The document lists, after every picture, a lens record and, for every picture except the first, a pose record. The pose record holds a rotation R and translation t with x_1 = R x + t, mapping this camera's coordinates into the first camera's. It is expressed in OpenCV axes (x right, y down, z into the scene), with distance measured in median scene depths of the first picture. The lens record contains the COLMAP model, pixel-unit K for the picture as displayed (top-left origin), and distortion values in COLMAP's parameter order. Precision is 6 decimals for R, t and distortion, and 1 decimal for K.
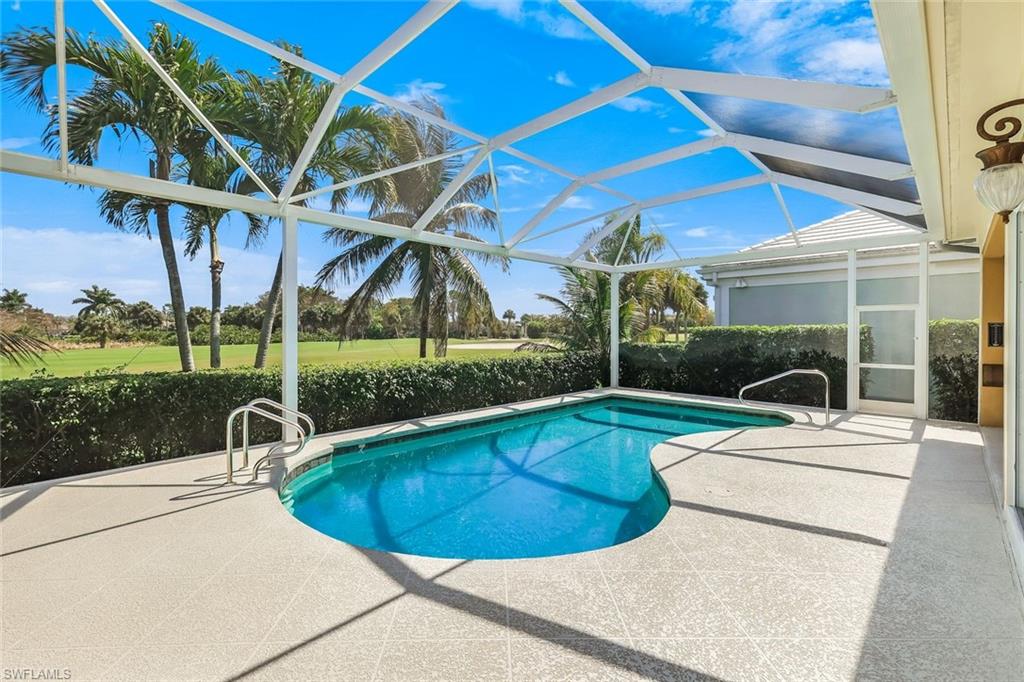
lens RADIAL K [[451.1, 0, 511.6], [0, 451.1, 336.6], [0, 0, 1]] dist [0.001768, 0.001576]
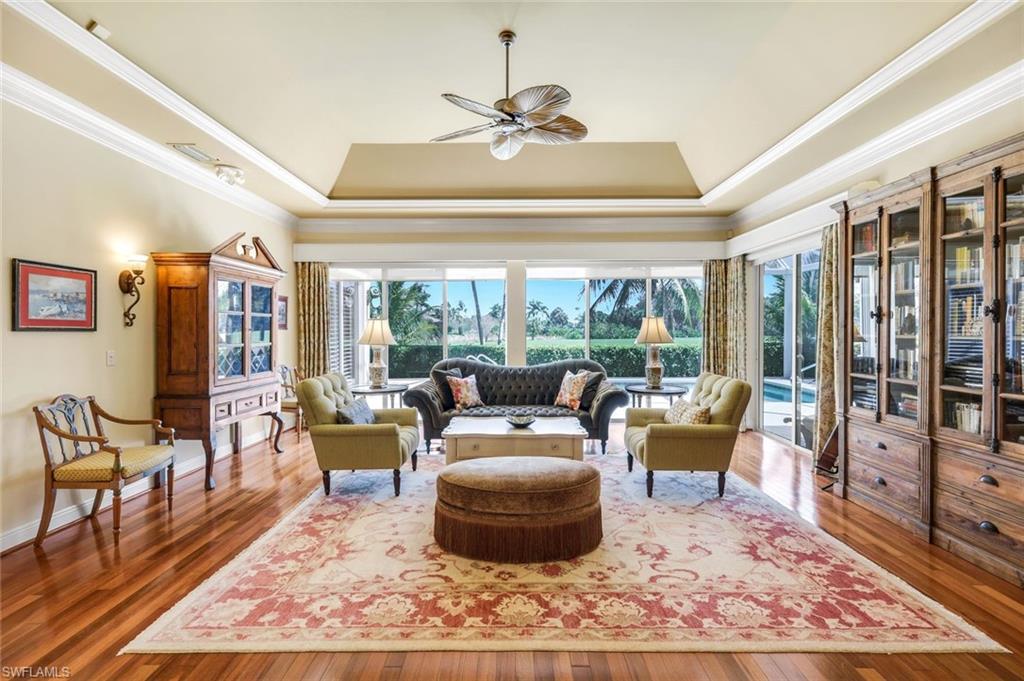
lens RADIAL K [[456.7, 0, 509.1], [0, 456.7, 335.5], [0, 0, 1]] dist [0.002855, 0.000243]
pose [[0.680515, 0.008641, -0.732683, 0.746982], [-0.005149, 0.999962, 0.007012, 0.006823], [0.732716, -0.000999, 0.680534, -0.313505]]
